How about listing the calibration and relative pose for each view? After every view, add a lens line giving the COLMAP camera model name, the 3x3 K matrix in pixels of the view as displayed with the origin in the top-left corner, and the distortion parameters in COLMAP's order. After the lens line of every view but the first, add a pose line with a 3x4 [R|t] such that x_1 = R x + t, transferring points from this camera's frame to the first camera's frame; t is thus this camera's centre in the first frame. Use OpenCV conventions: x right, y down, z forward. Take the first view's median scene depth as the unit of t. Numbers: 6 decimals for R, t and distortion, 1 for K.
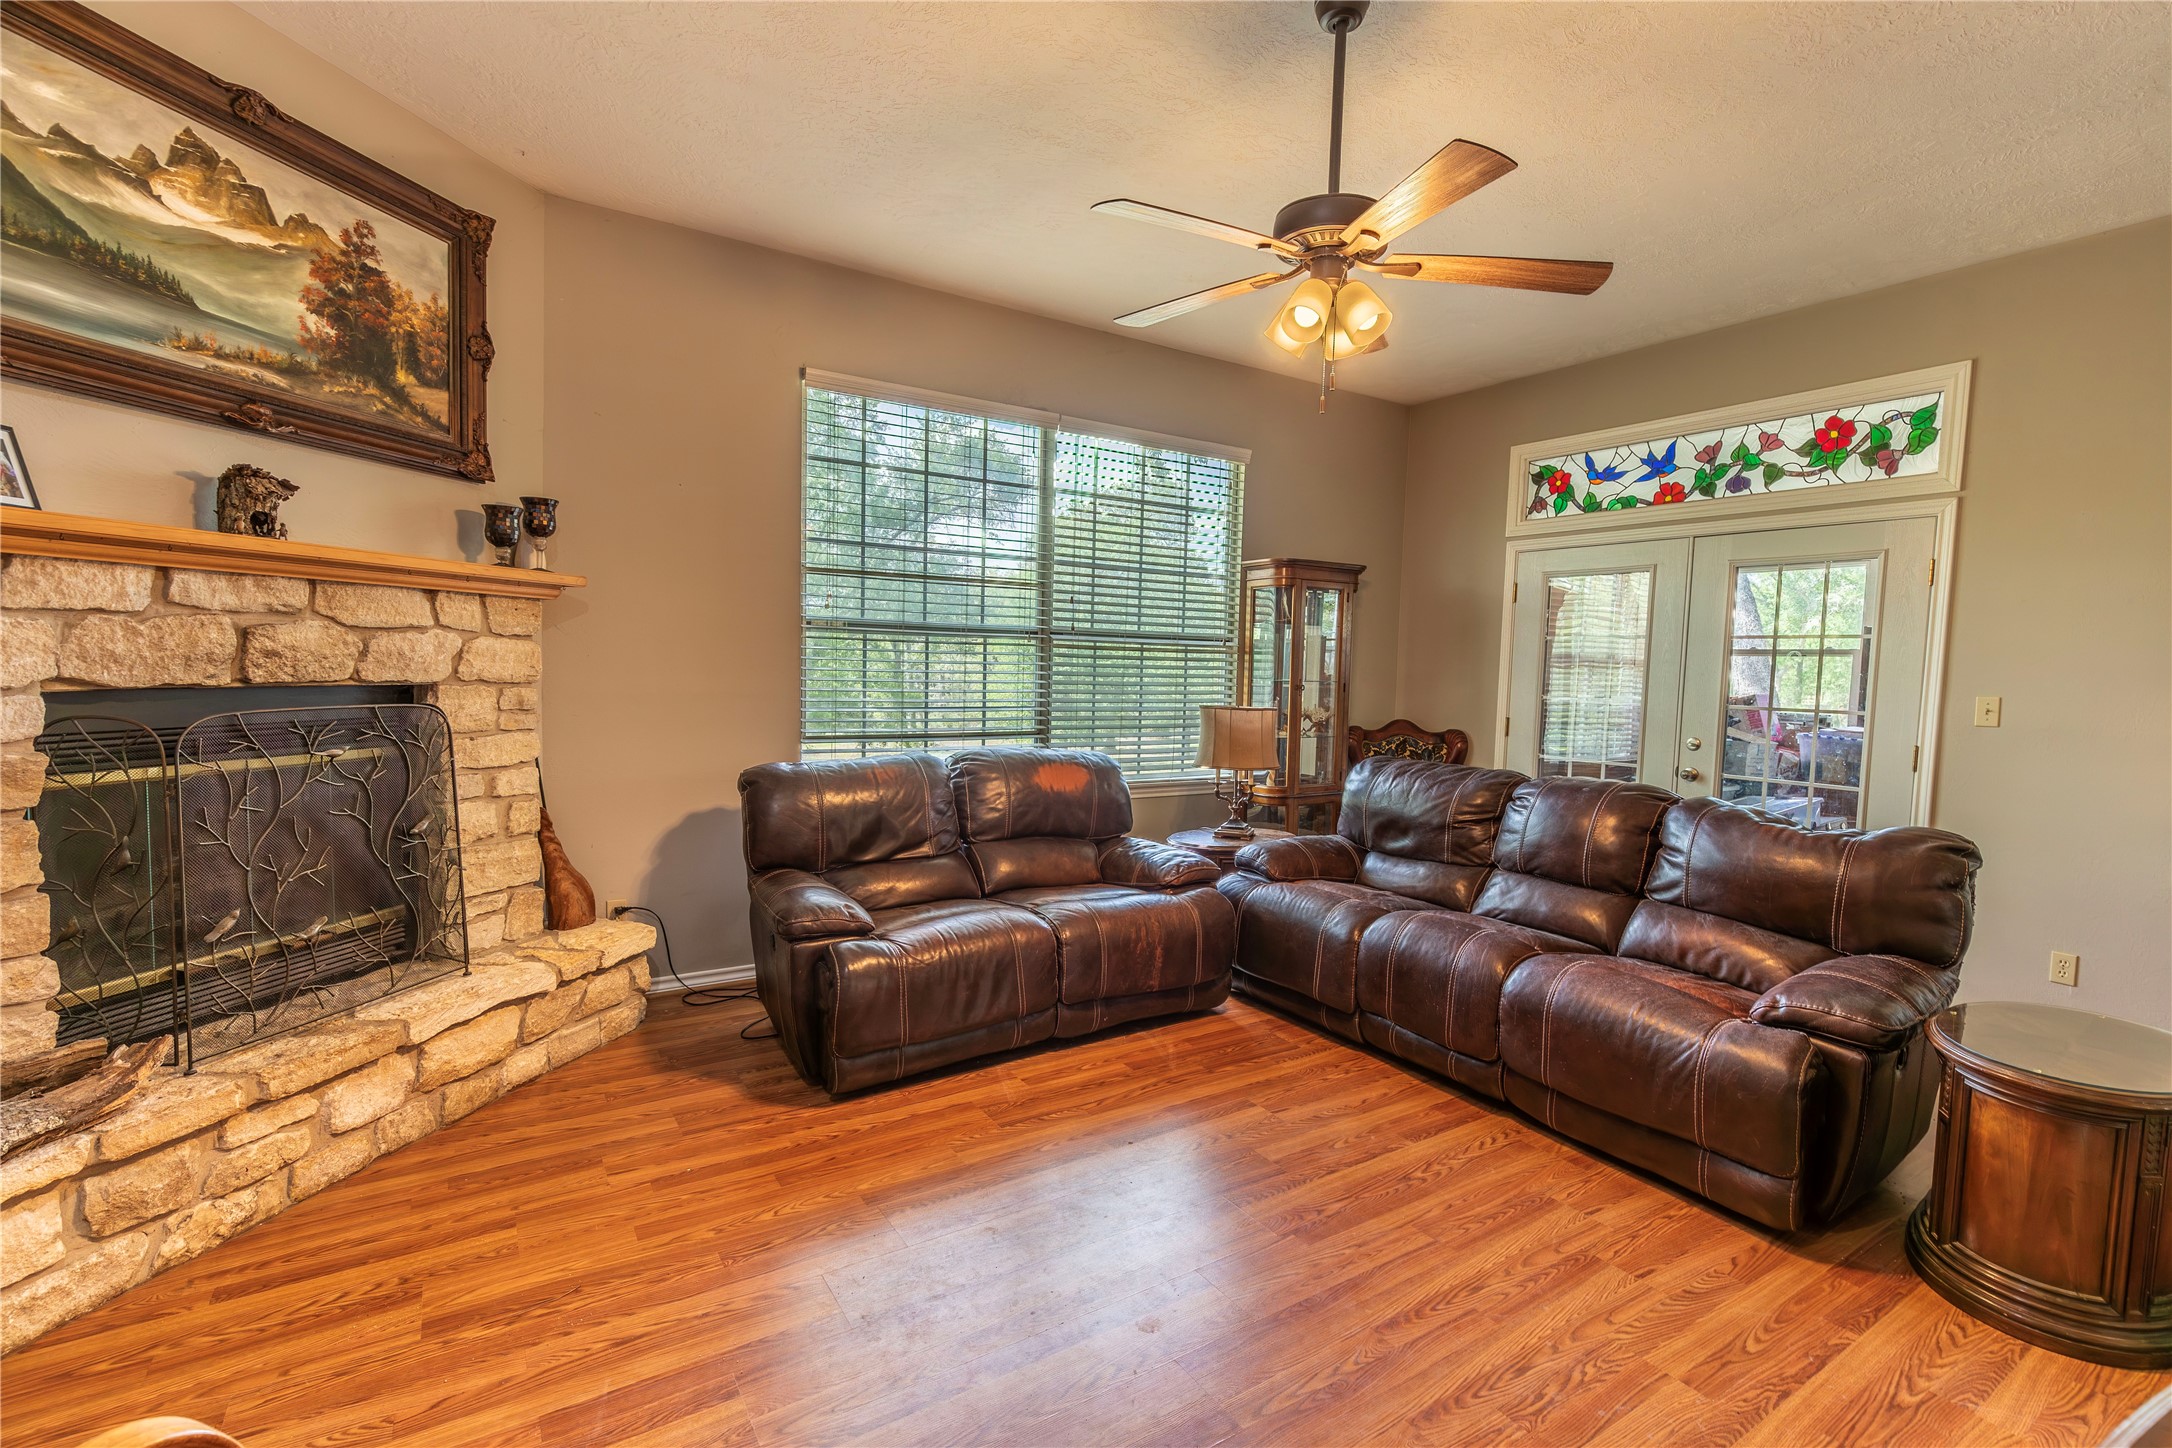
lens RADIAL K [[990.8, 0, 1102.0], [0, 990.8, 722.3], [0, 0, 1]] dist [0.008374, -0.001906]
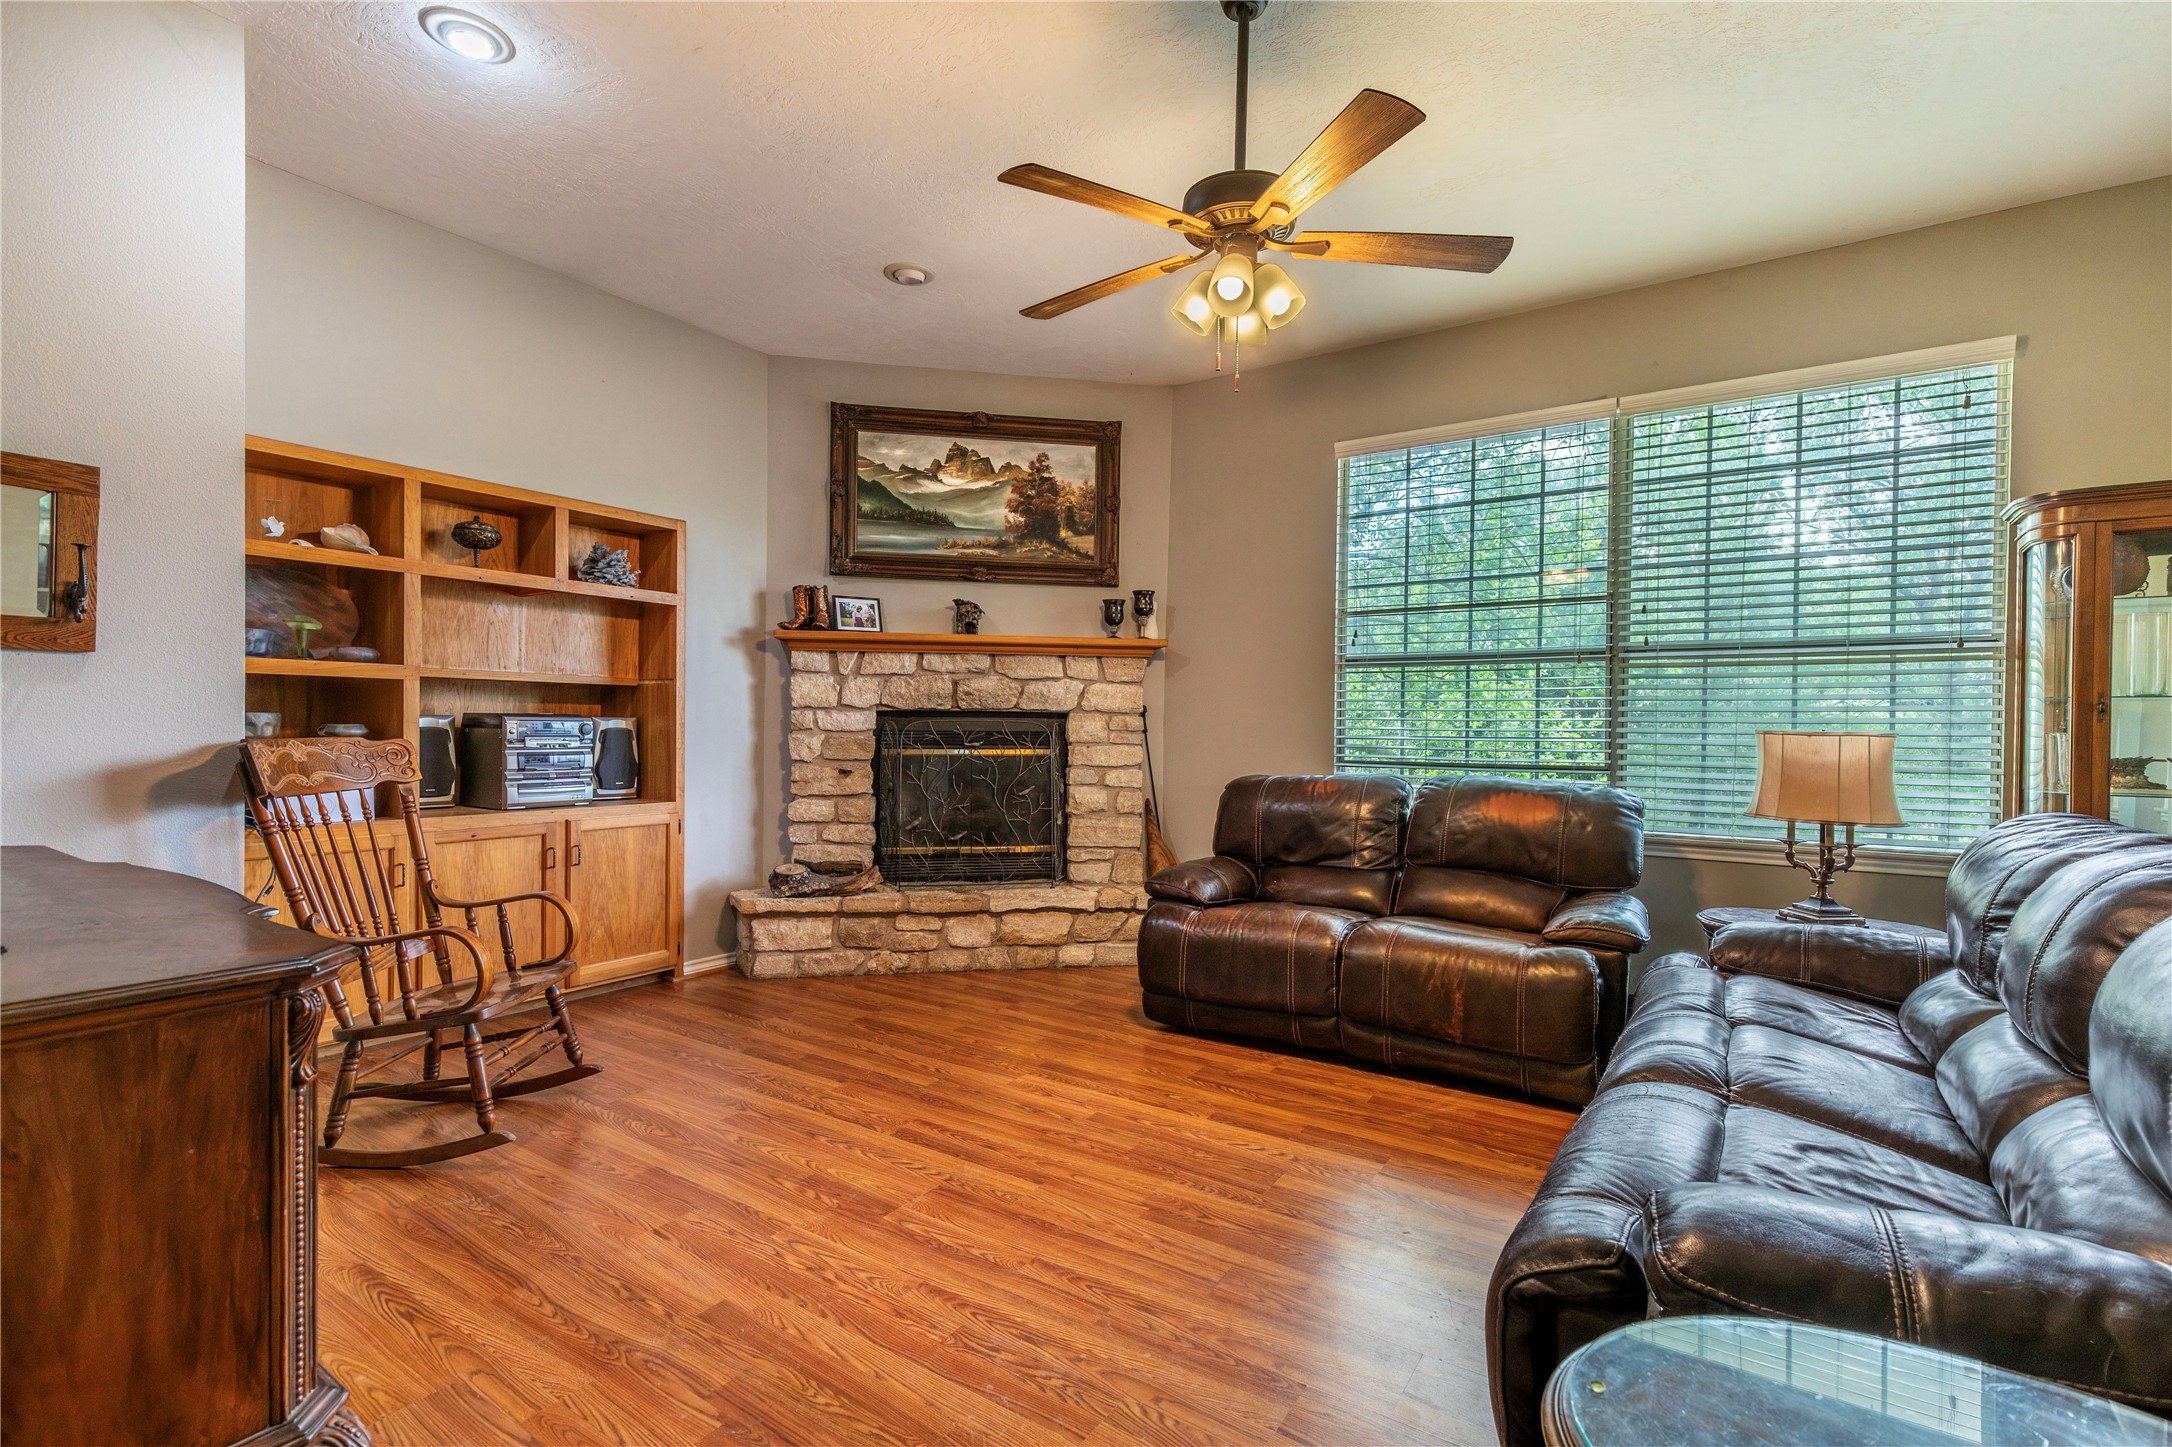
lens RADIAL K [[990.8, 0, 1101.2], [0, 990.8, 730.6], [0, 0, 1]] dist [0.008374, -0.001906]
pose [[0.385959, -0.020283, -0.922293, 0.978442], [-0.055406, 0.997444, -0.045122, 0.071251], [0.920851, 0.068516, 0.383849, 0.471693]]
